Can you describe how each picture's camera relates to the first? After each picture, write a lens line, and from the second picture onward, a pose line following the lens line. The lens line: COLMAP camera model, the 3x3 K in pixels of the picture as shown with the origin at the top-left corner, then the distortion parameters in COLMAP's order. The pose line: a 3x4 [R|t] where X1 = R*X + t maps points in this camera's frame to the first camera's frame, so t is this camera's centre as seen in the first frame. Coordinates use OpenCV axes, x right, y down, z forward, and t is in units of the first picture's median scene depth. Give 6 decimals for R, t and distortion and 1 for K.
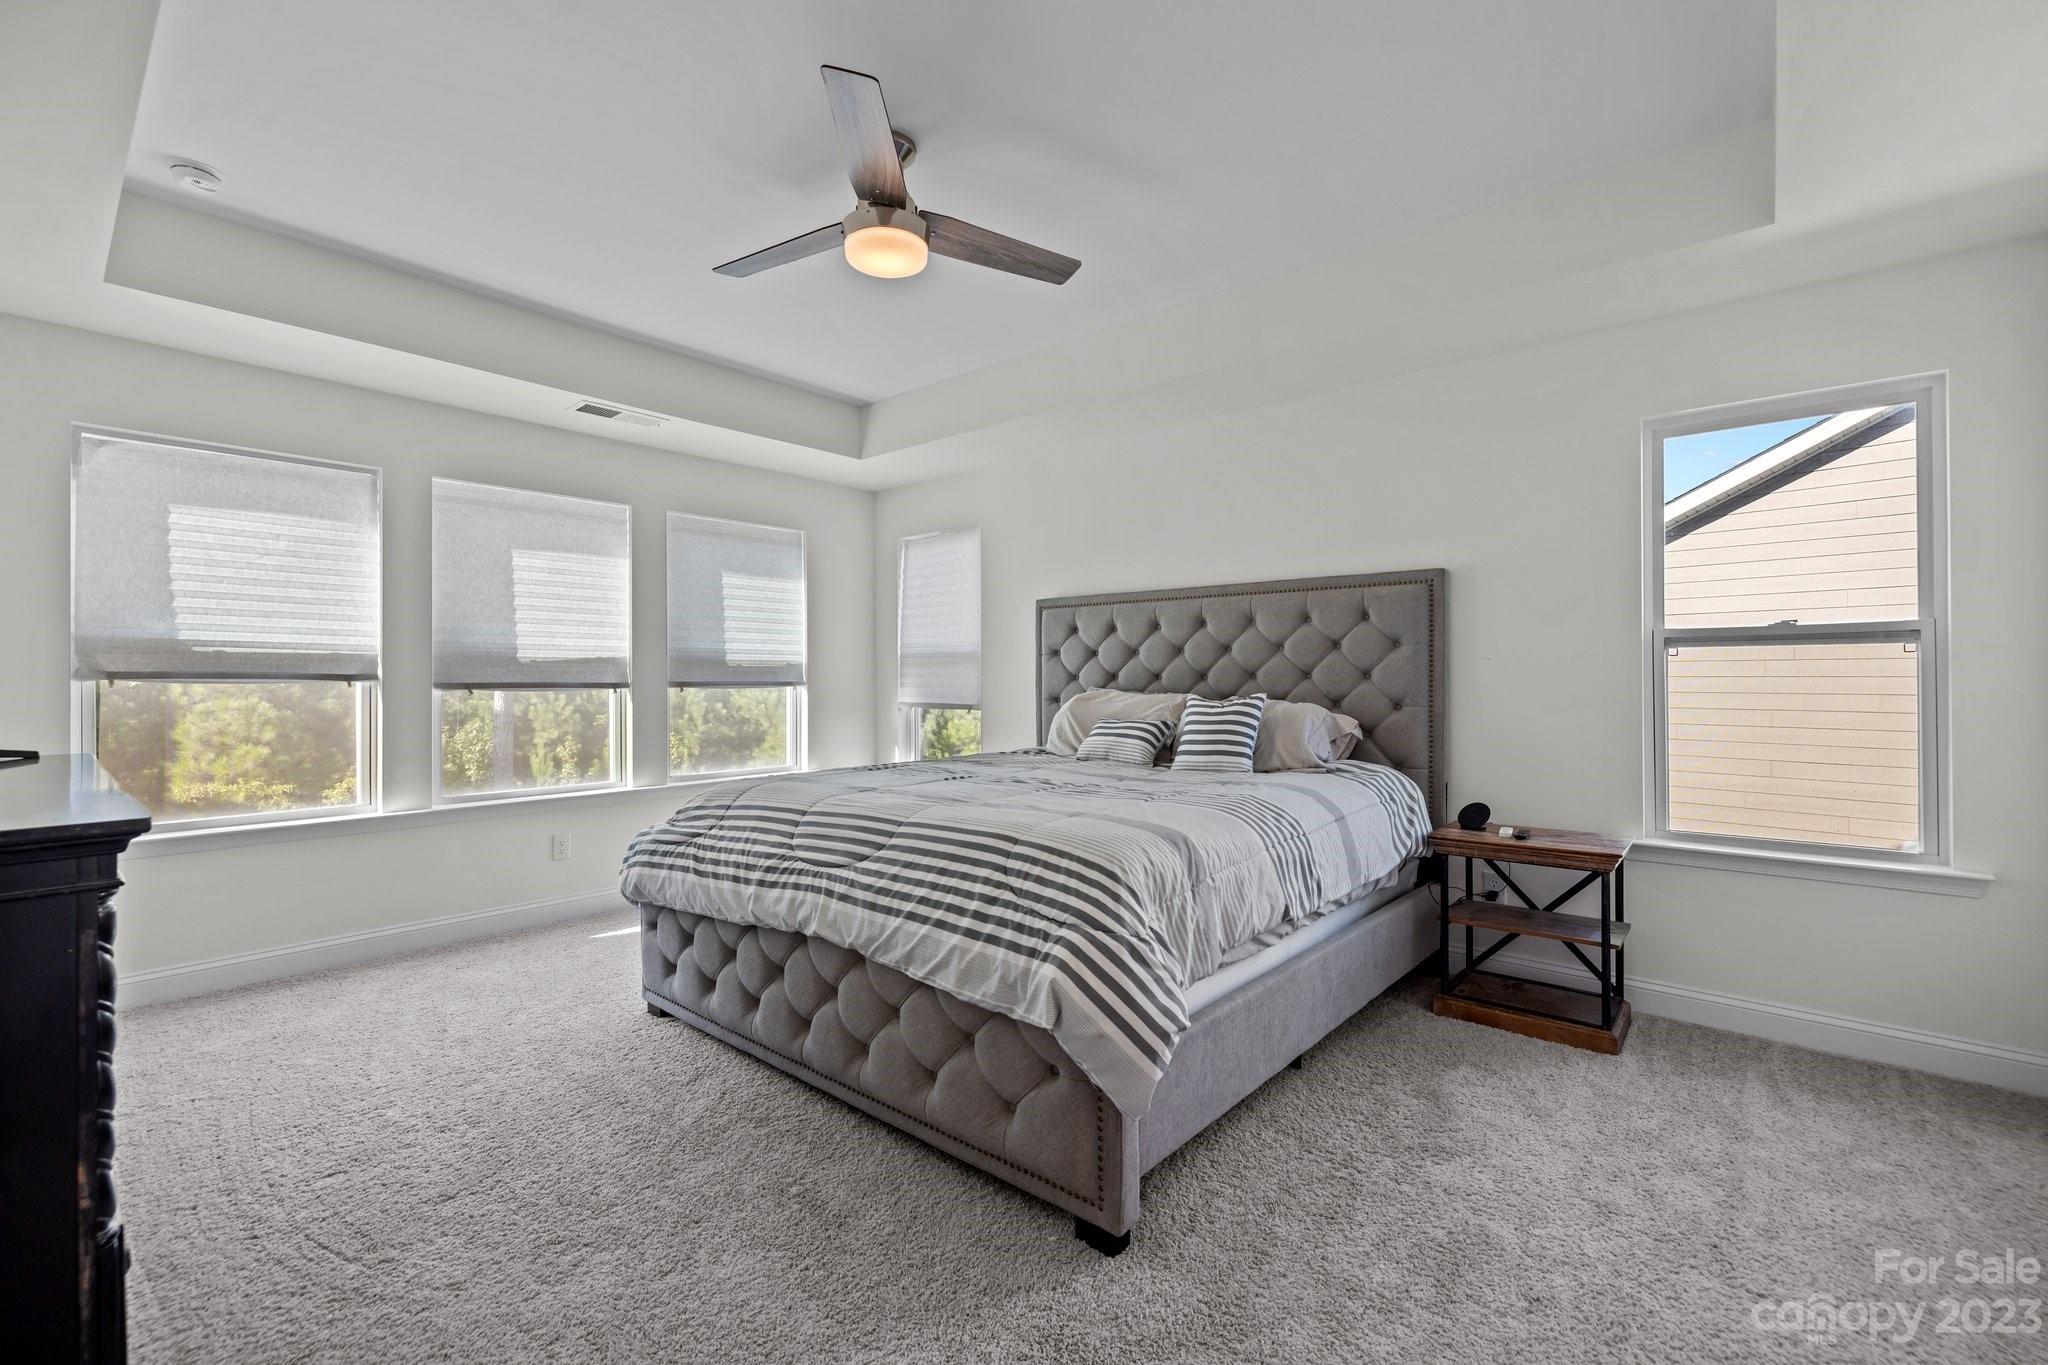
lens RADIAL K [[873.9, 0, 1027.0], [0, 873.9, 678.2], [0, 0, 1]] dist [0.000259, 0.000003]
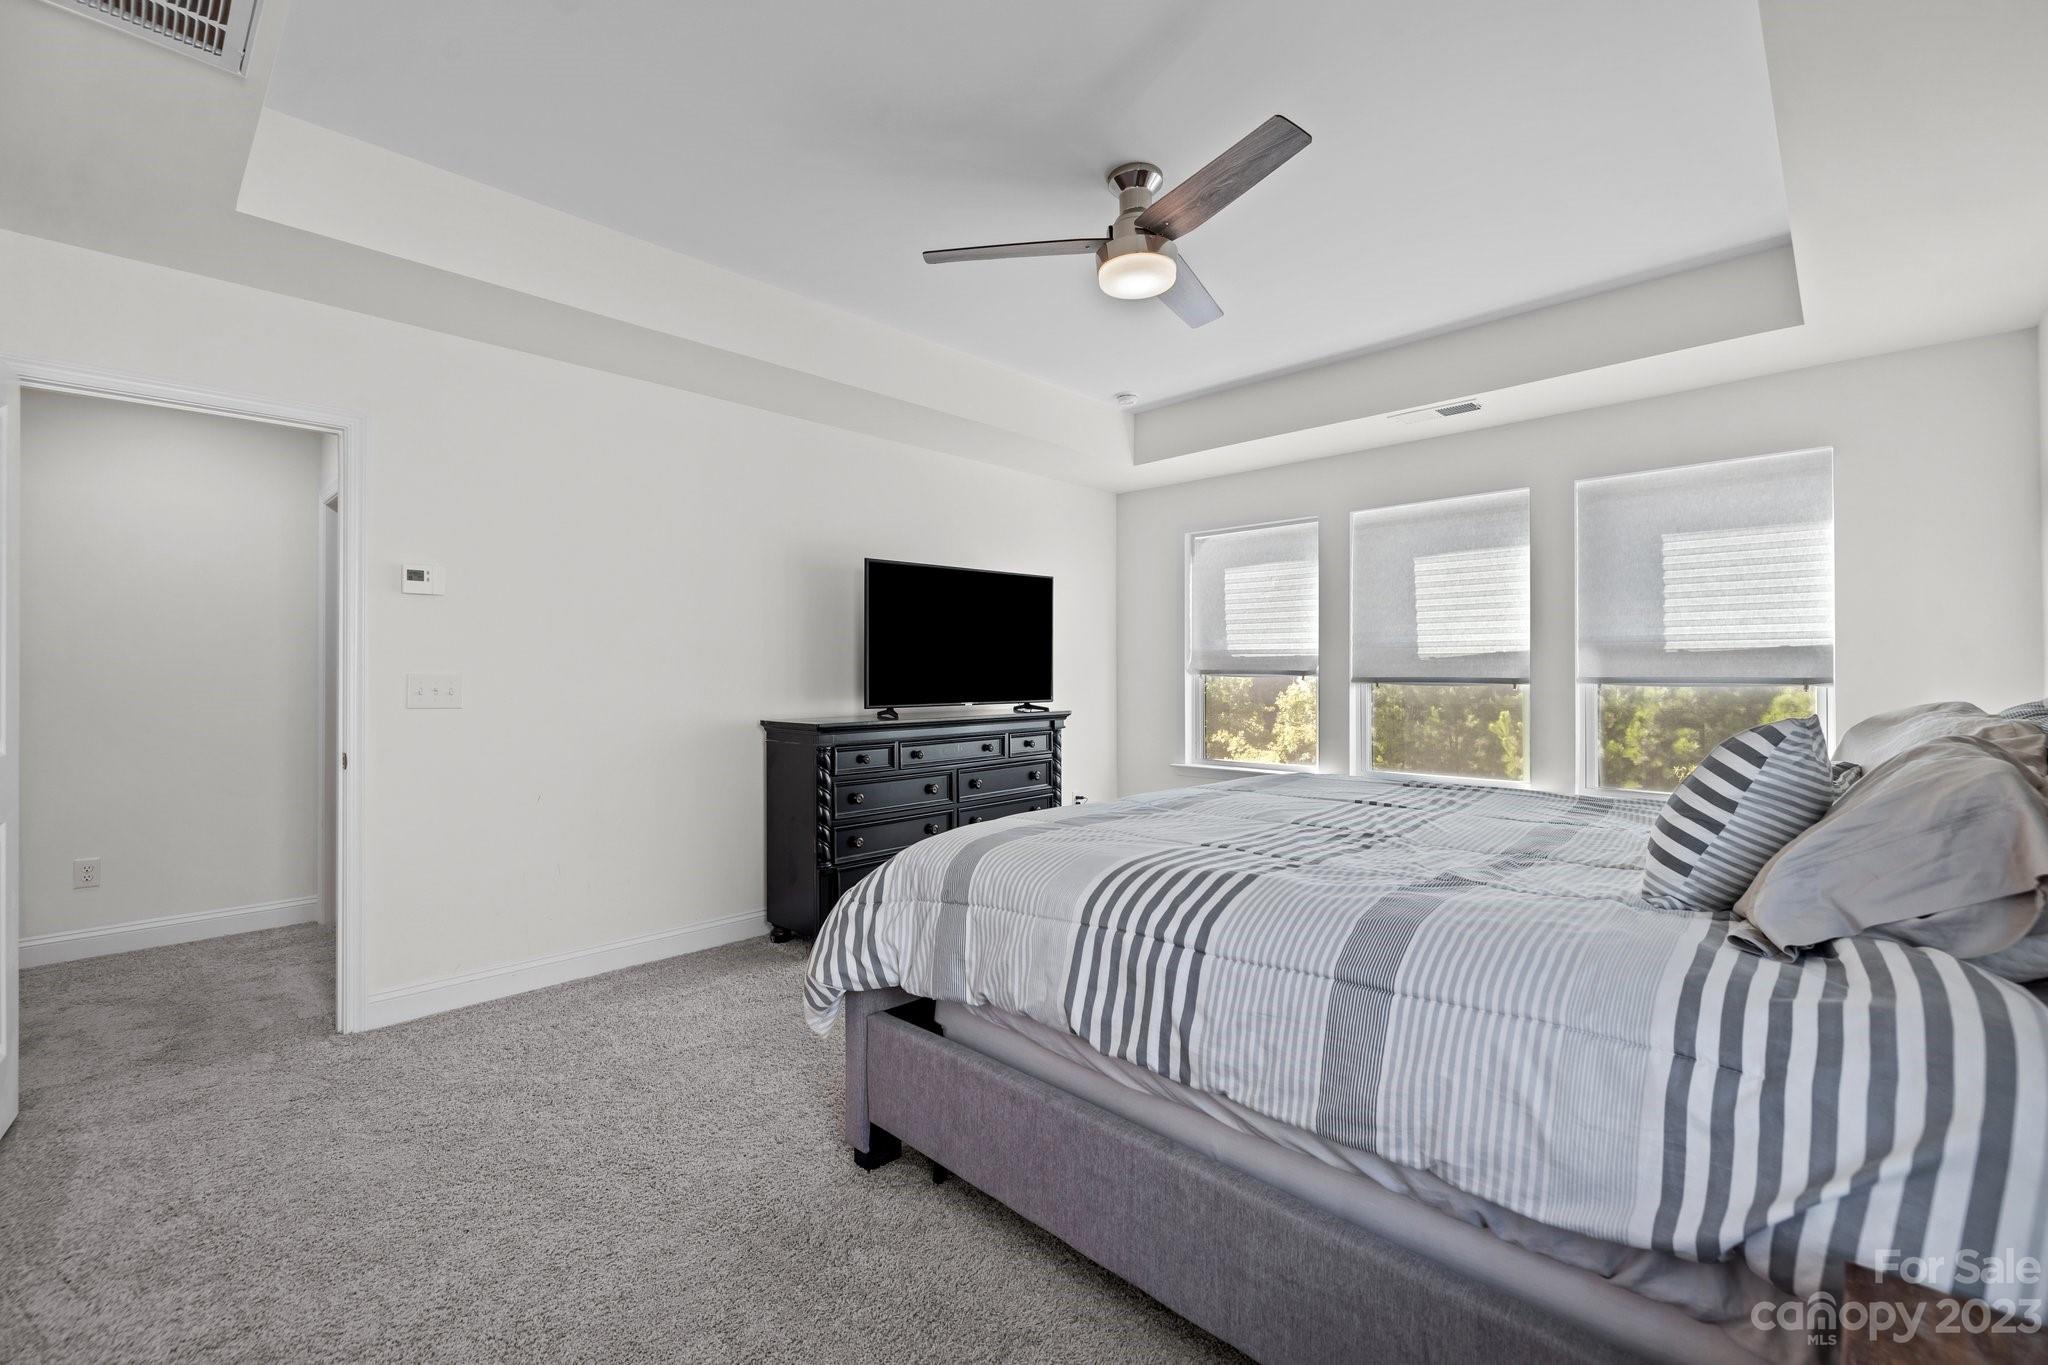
lens RADIAL K [[873.9, 0, 1027.0], [0, 873.9, 678.2], [0, 0, 1]] dist [0.000259, 0.000003]
pose [[-0.045644, 0.004897, -0.998946, 0.549814], [0.002727, 0.999985, 0.004778, -0.000275], [0.998954, -0.002506, -0.045657, 0.553679]]
